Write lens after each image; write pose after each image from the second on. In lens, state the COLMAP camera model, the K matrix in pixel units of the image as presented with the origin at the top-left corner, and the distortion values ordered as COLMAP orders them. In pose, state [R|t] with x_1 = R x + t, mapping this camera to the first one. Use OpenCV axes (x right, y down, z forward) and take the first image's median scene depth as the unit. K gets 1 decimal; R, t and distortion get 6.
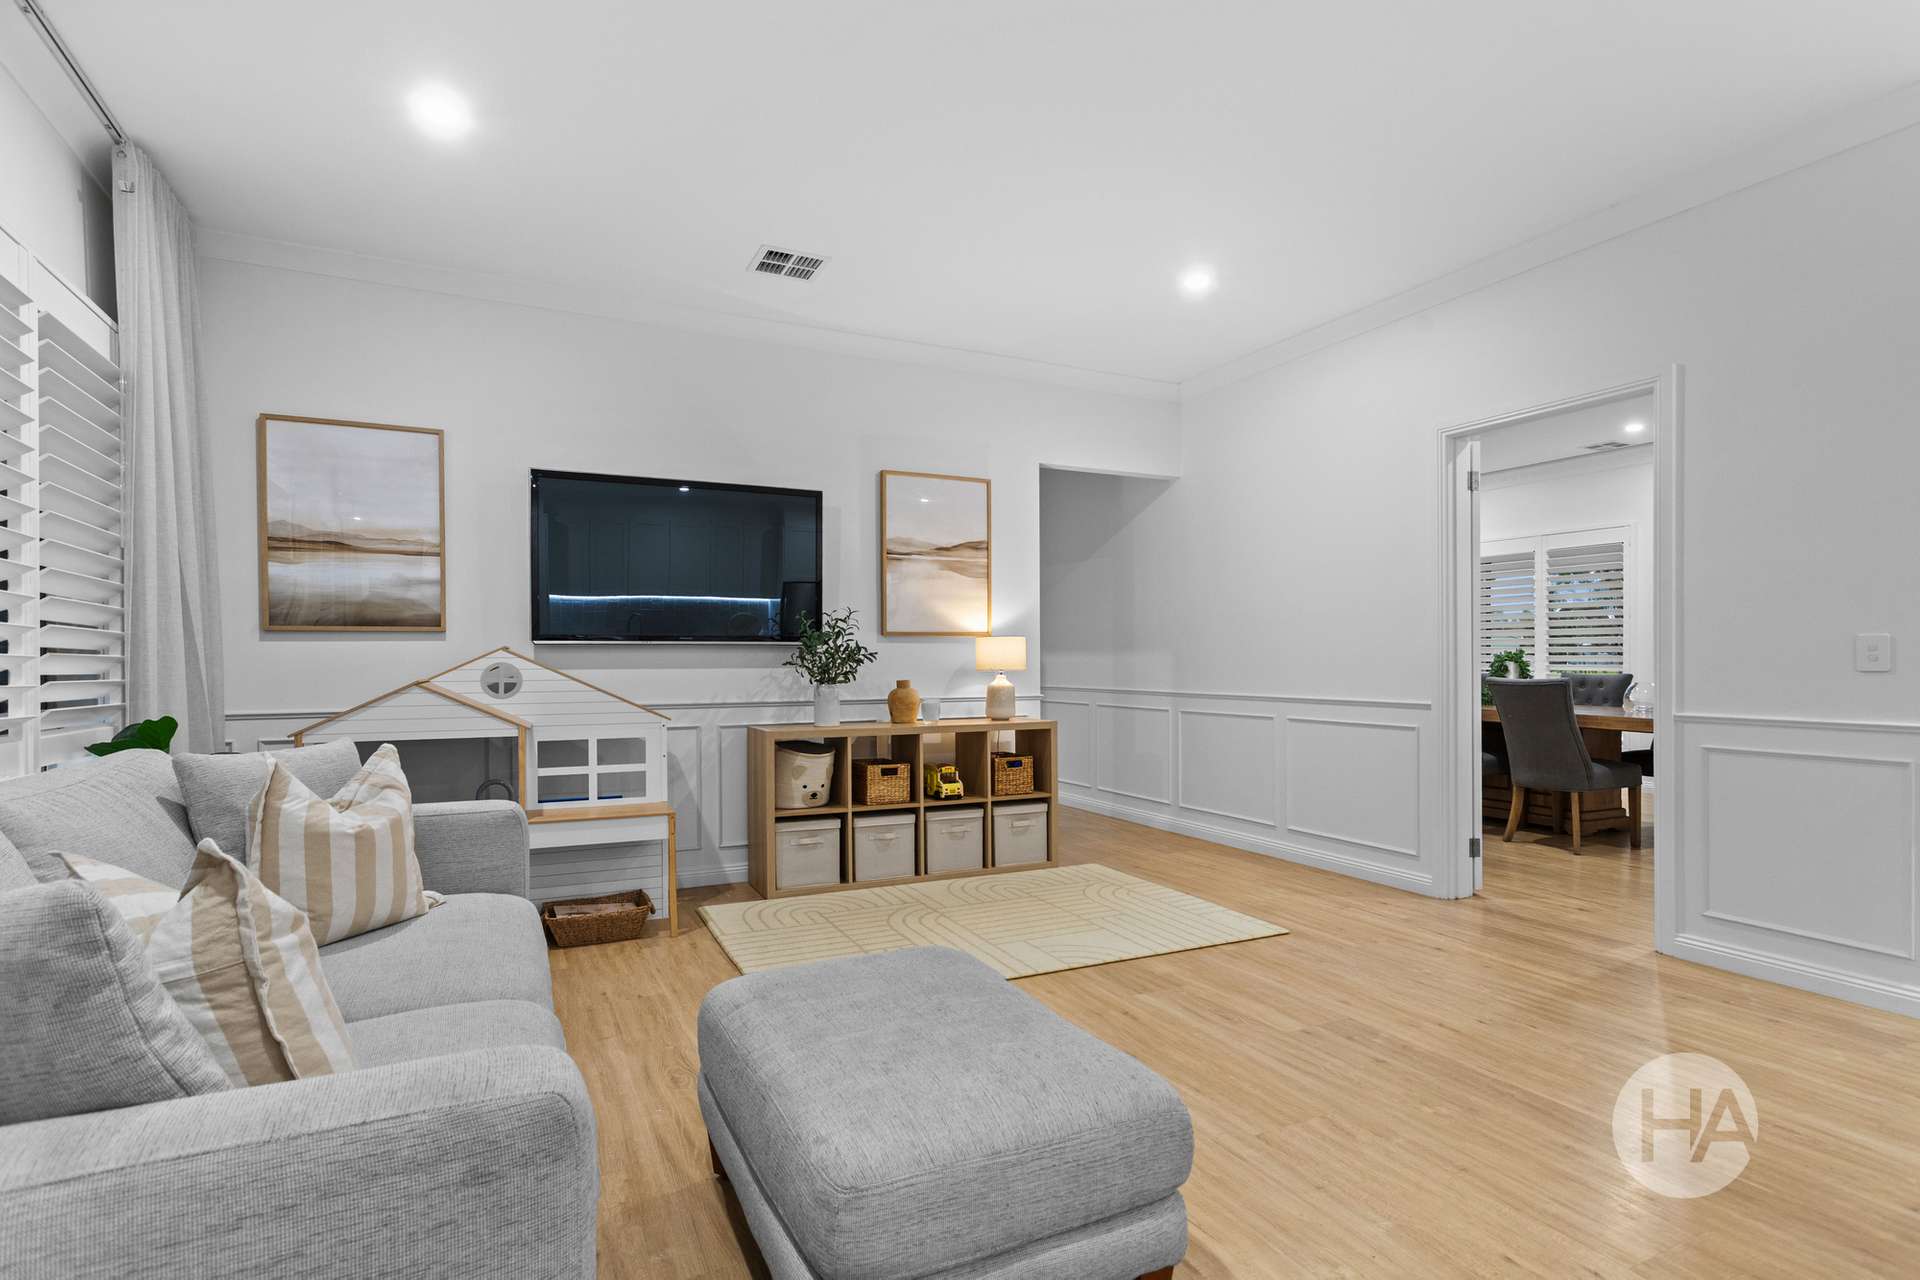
lens RADIAL K [[949.2, 0, 927.1], [0, 949.2, 675.7], [0, 0, 1]] dist [-0.006691, 0.000662]
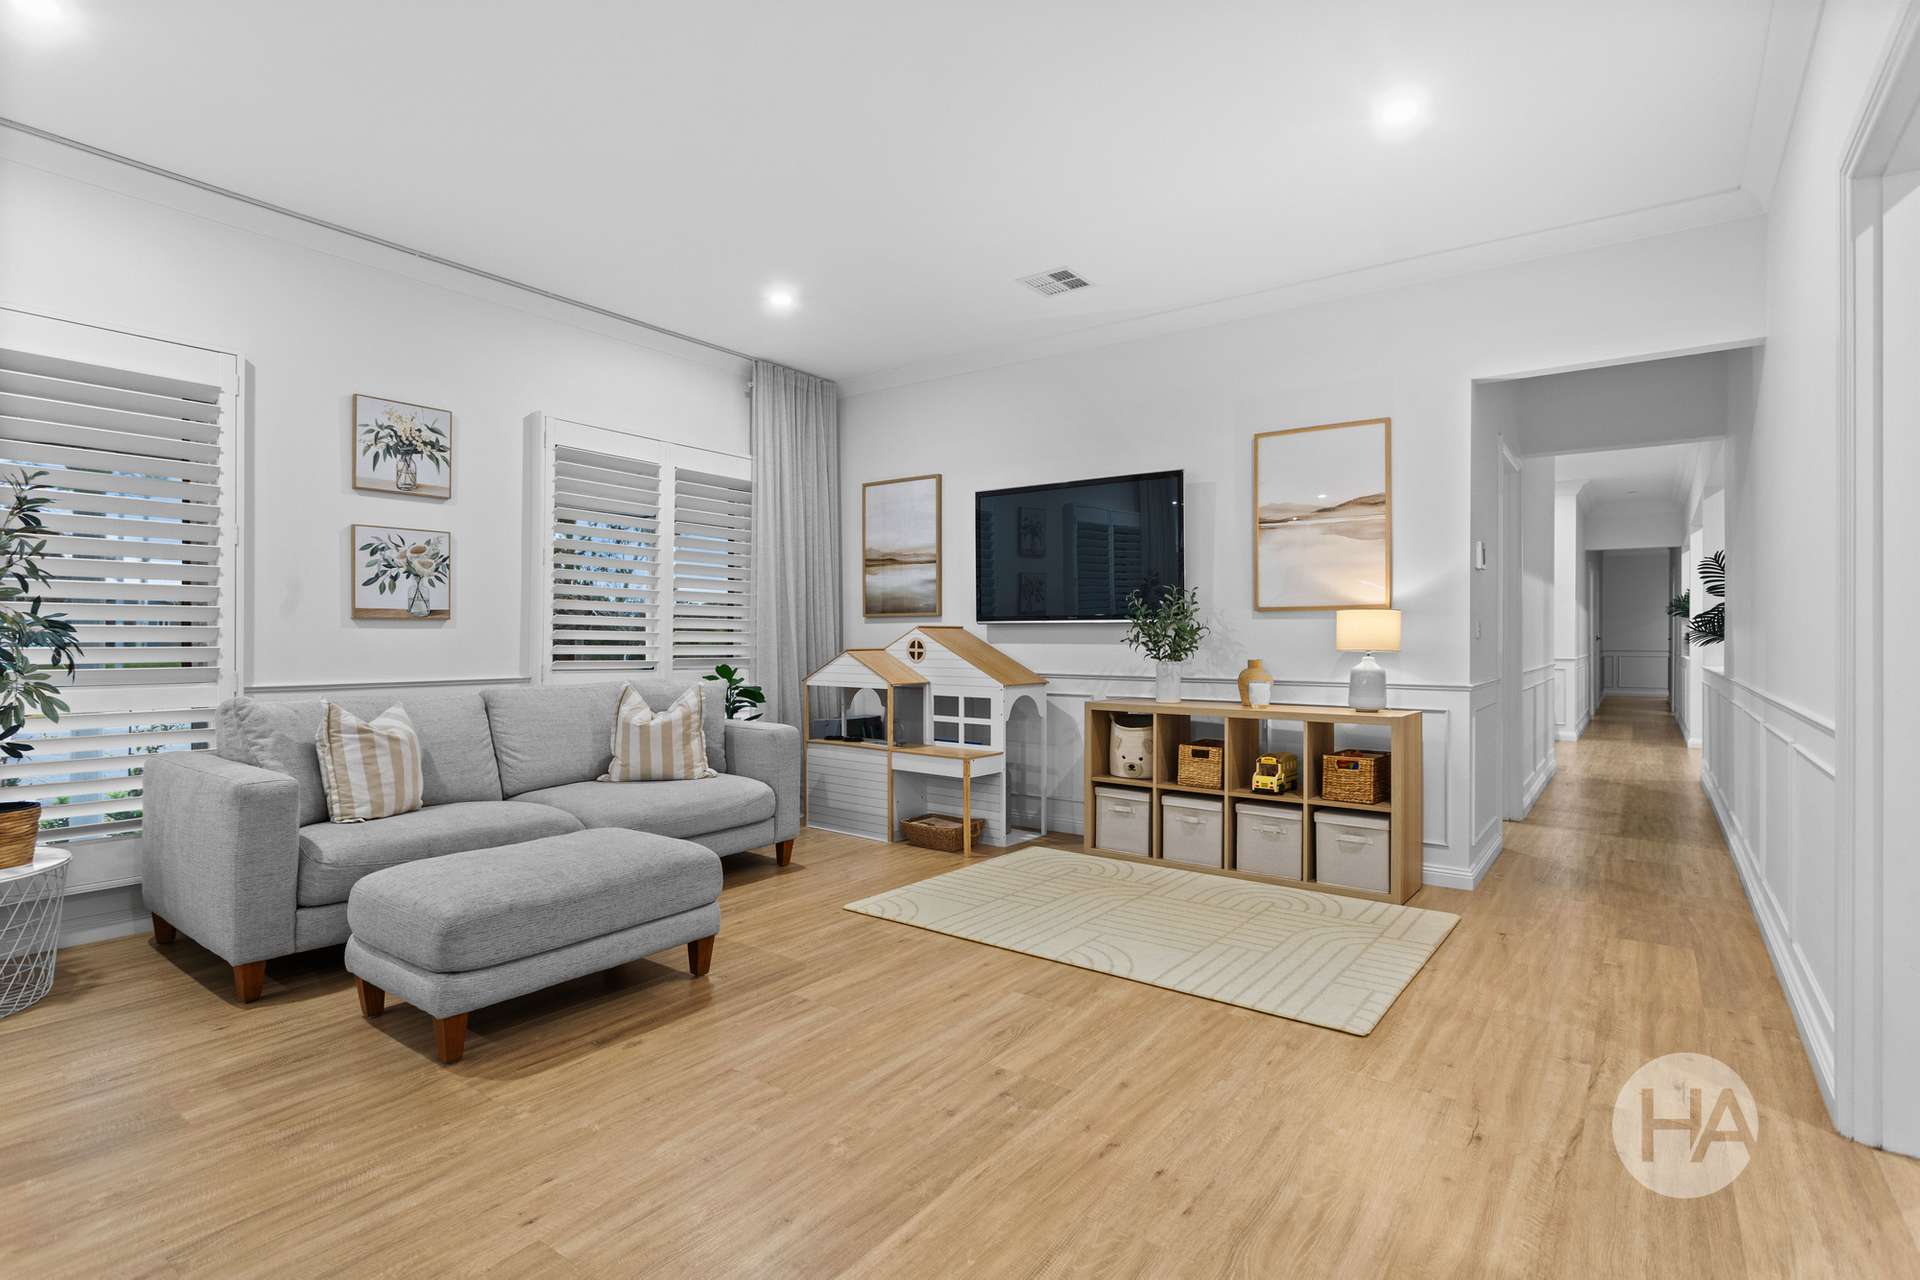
lens RADIAL K [[929.3, 0, 960.4], [0, 929.3, 634.9], [0, 0, 1]] dist [-0.001212, -0.000545]
pose [[0.478041, 0.001576, -0.878336, 0.695890], [-0.020531, 0.999745, -0.009380, -0.005198], [0.878098, 0.022517, 0.477951, 0.348723]]
